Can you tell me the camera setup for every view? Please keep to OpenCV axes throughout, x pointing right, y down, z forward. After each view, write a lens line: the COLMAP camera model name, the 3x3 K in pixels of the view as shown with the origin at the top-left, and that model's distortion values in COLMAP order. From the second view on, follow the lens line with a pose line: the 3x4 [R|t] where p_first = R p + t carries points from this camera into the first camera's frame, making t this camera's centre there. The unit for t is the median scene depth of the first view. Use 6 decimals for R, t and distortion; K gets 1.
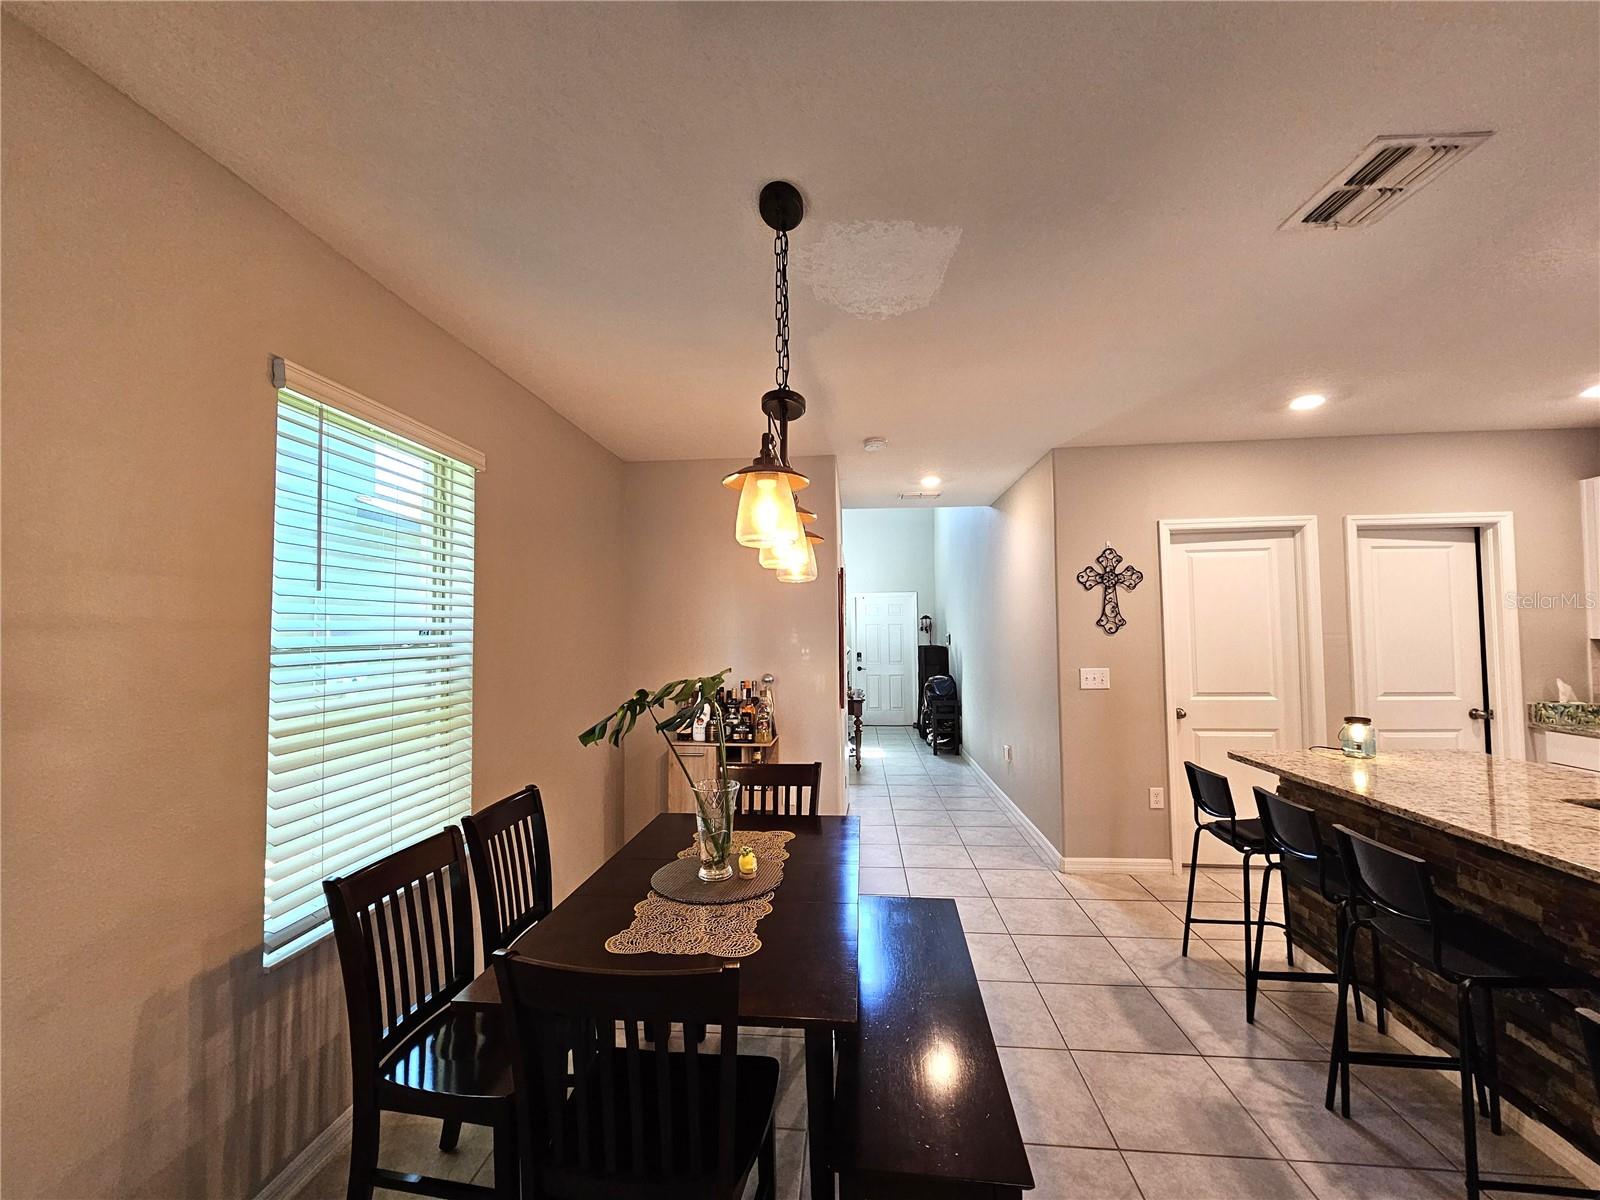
lens RADIAL K [[655.9, 0, 797.3], [0, 655.9, 605.1], [0, 0, 1]] dist [-0.004976, 0.000742]
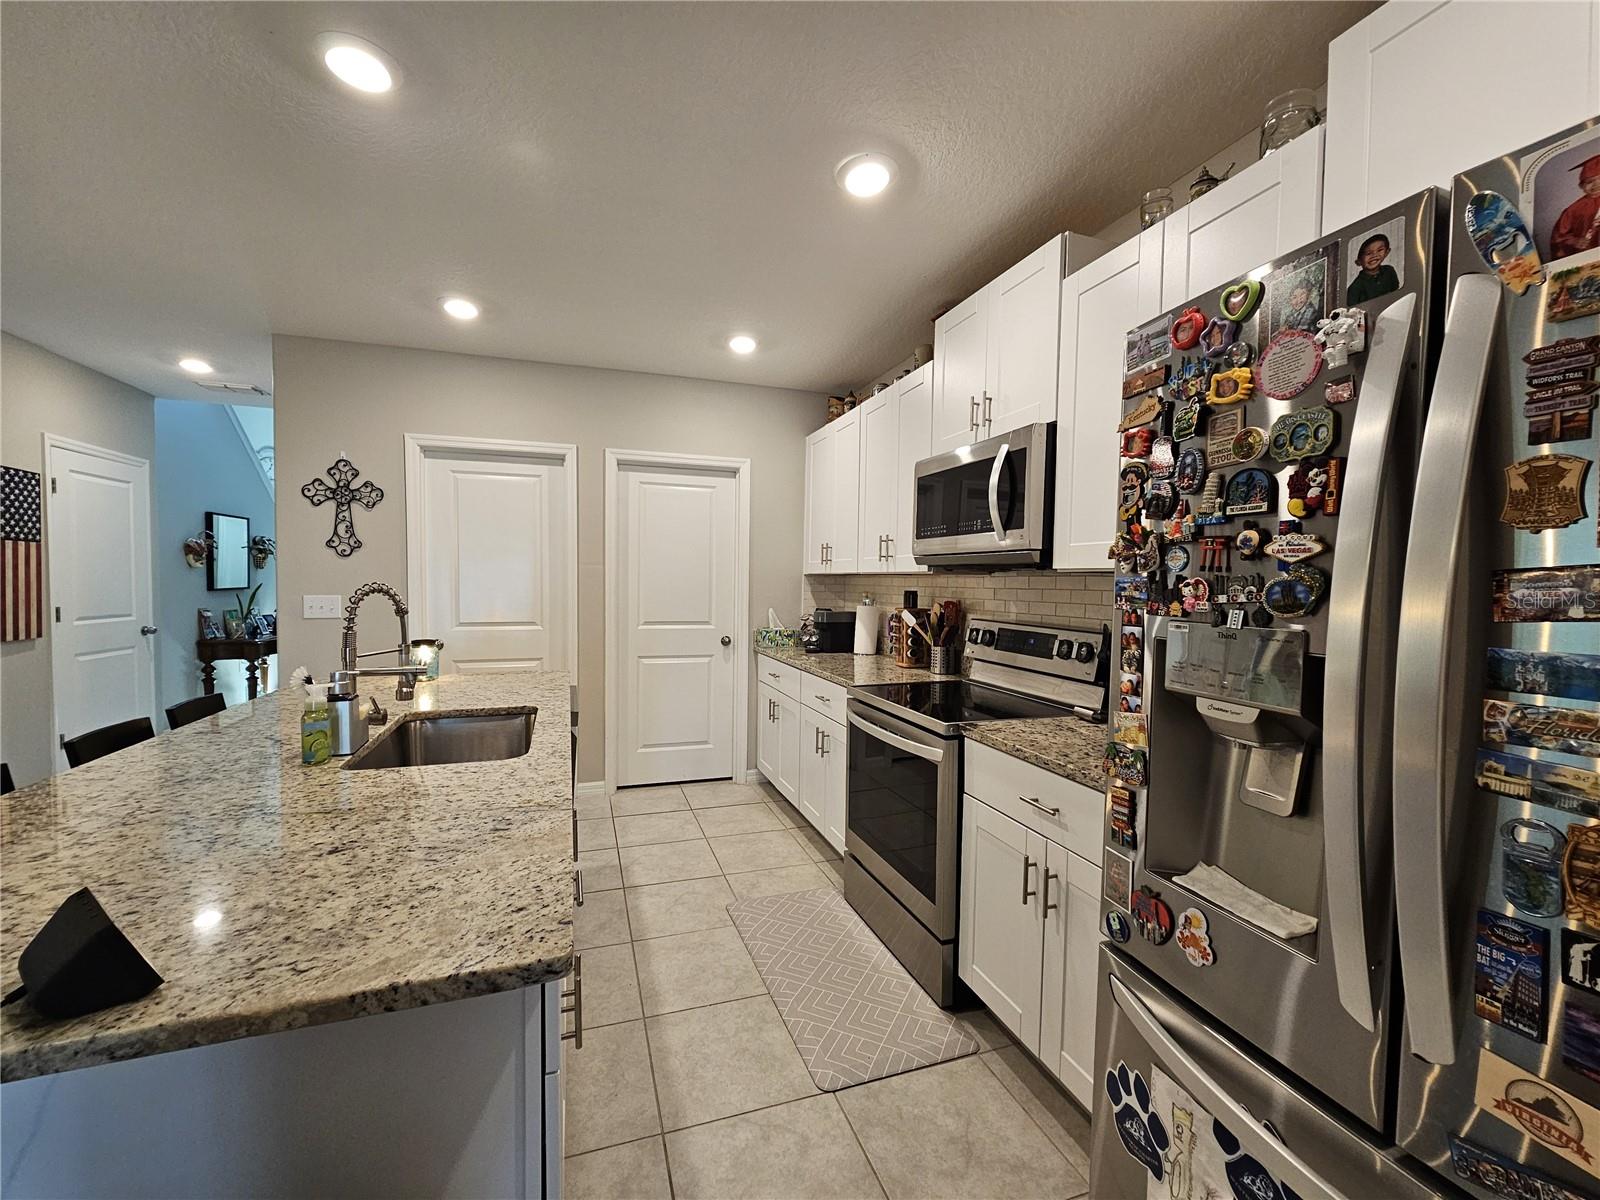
lens RADIAL K [[655.9, 0, 797.3], [0, 655.9, 605.1], [0, 0, 1]] dist [-0.004976, 0.000742]
pose [[0.913676, 0.007776, 0.406370, 0.696658], [-0.039578, 0.996768, 0.069913, 0.023294], [-0.404513, -0.079961, 0.911030, -0.067529]]
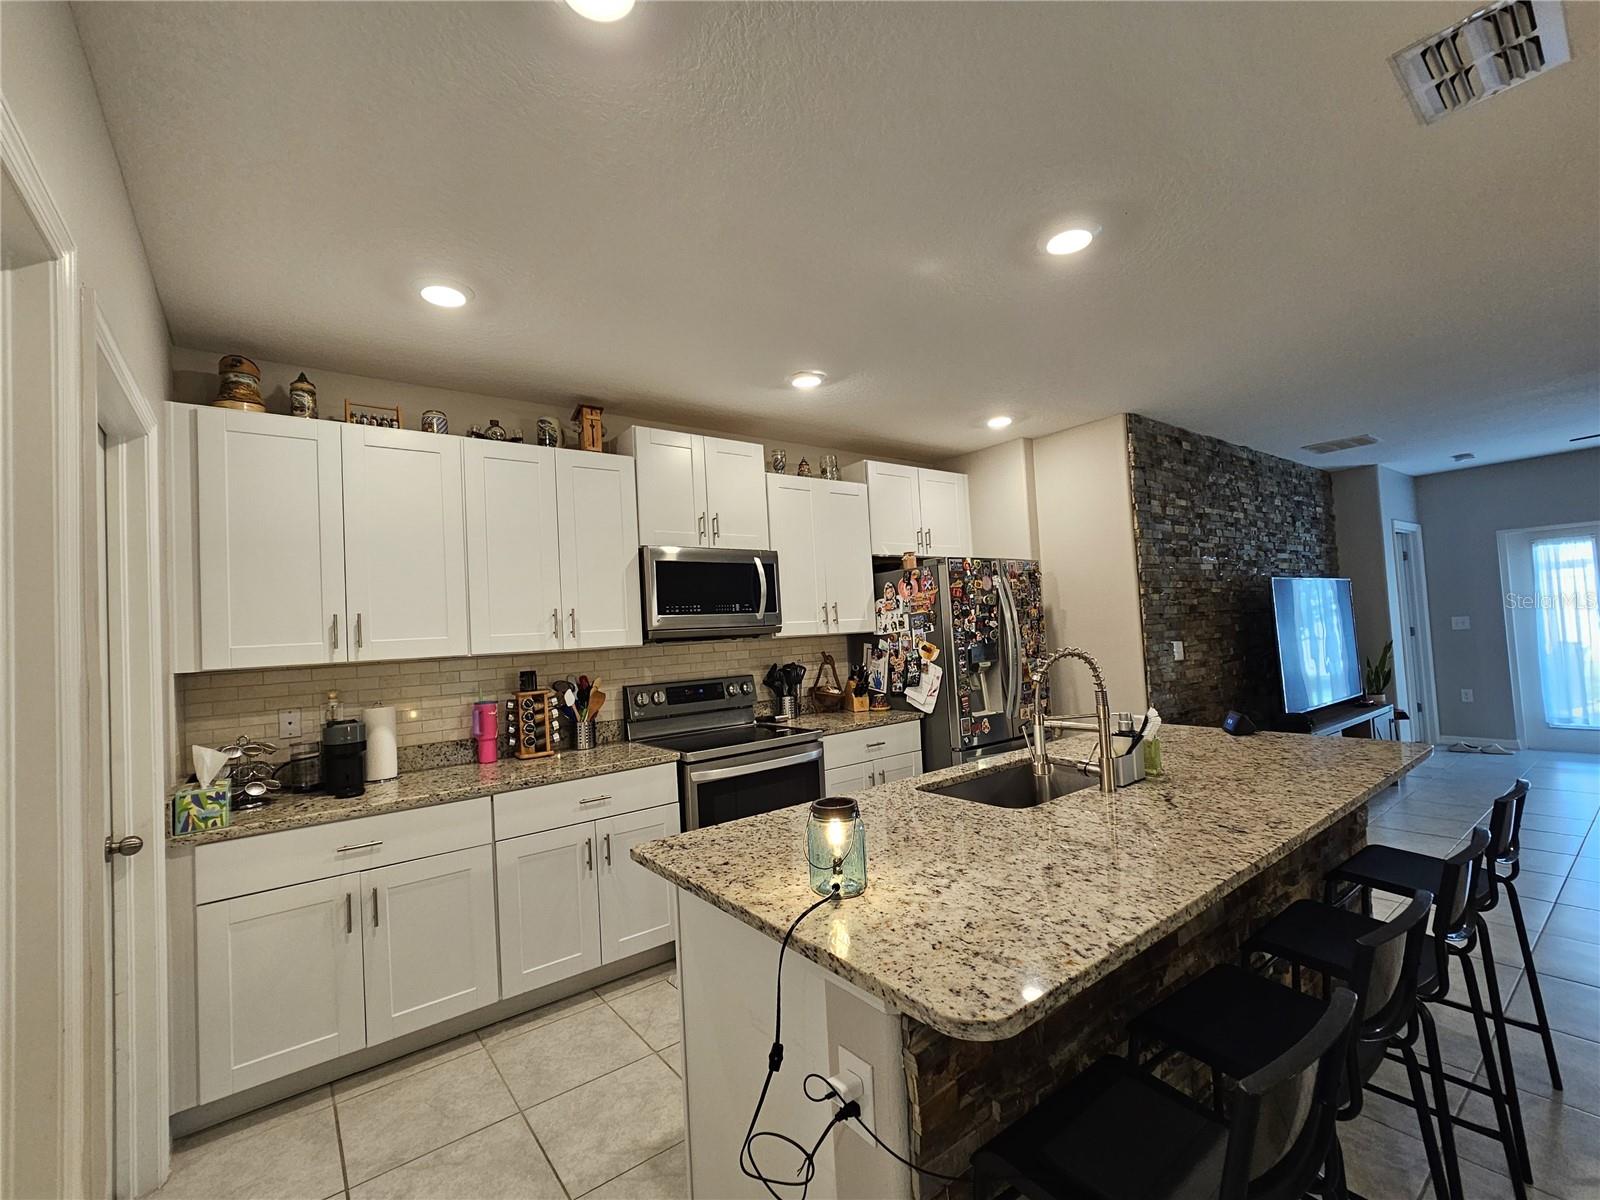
lens RADIAL K [[694.9, 0, 798.4], [0, 694.9, 606.8], [0, 0, 1]] dist [-0.003065, 0.000110]
pose [[-0.676095, 0.076338, 0.732849, 0.372080], [0.032952, 0.996756, -0.073428, 0.053756], [-0.736077, -0.025495, -0.676417, 0.966828]]
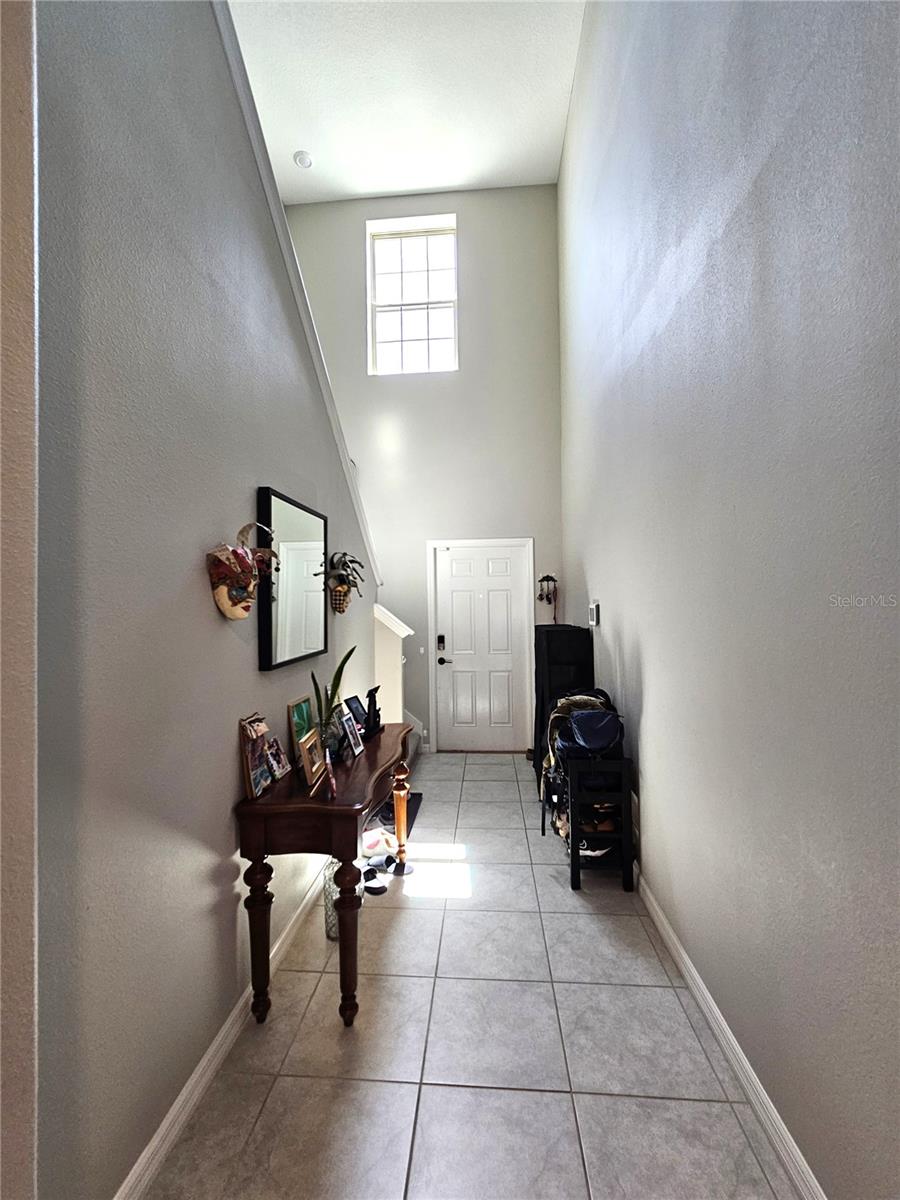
lens RADIAL K [[513.2, 0, 446.8], [0, 513.2, 595.8], [0, 0, 1]] dist [-0.002619, 0.000038]
pose [[0.999931, -0.003411, 0.011240, 0.247917], [0.003194, 0.999808, 0.019332, 0.065681], [-0.011304, -0.019295, 0.999750, 1.343798]]
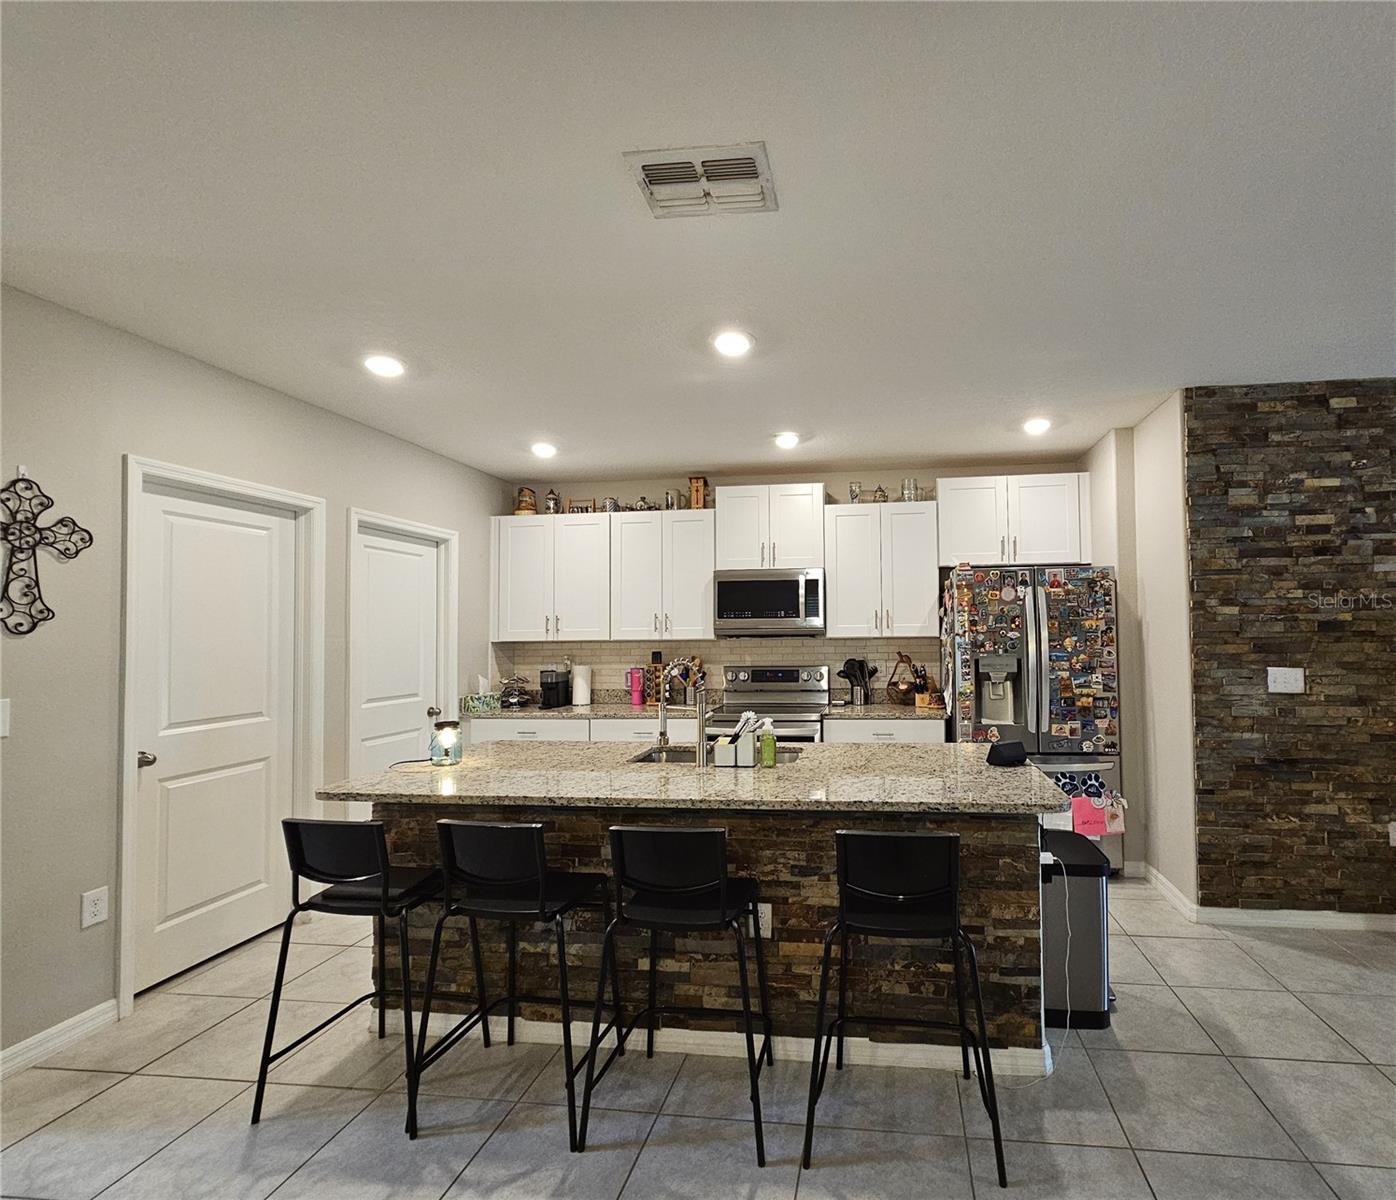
lens RADIAL K [[666.7, 0, 804.5], [0, 666.7, 615.1], [0, 0, 1]] dist [-0.000916, -0.000184]
pose [[0.032034, 0.039705, 0.998698, -0.056339], [-0.028768, 0.998833, -0.038787, 0.030810], [-0.999073, -0.027488, 0.033138, 0.335980]]
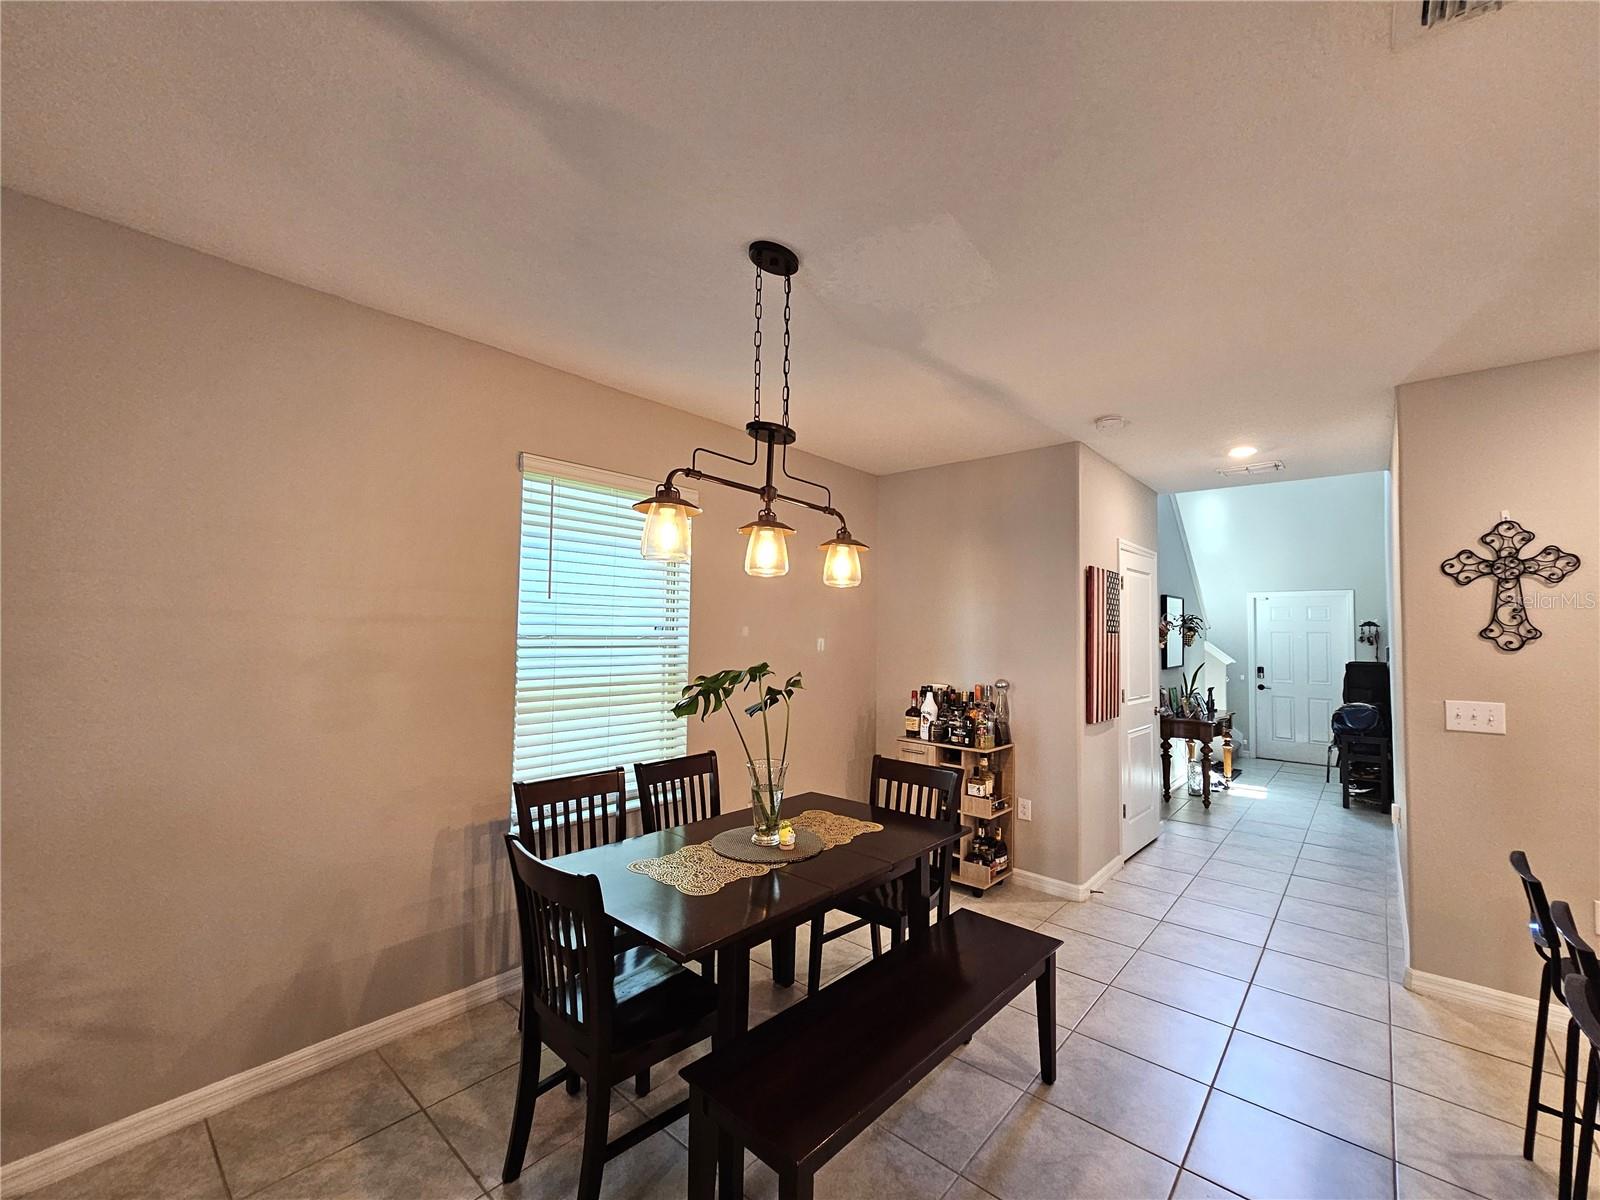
lens RADIAL K [[655.9, 0, 797.3], [0, 655.9, 605.1], [0, 0, 1]] dist [-0.004976, 0.000742]
pose [[0.804753, -0.003406, -0.593600, 0.299285], [0.000731, 0.999988, -0.004748, 0.000377], [0.593610, 0.003387, 0.804746, 0.049625]]
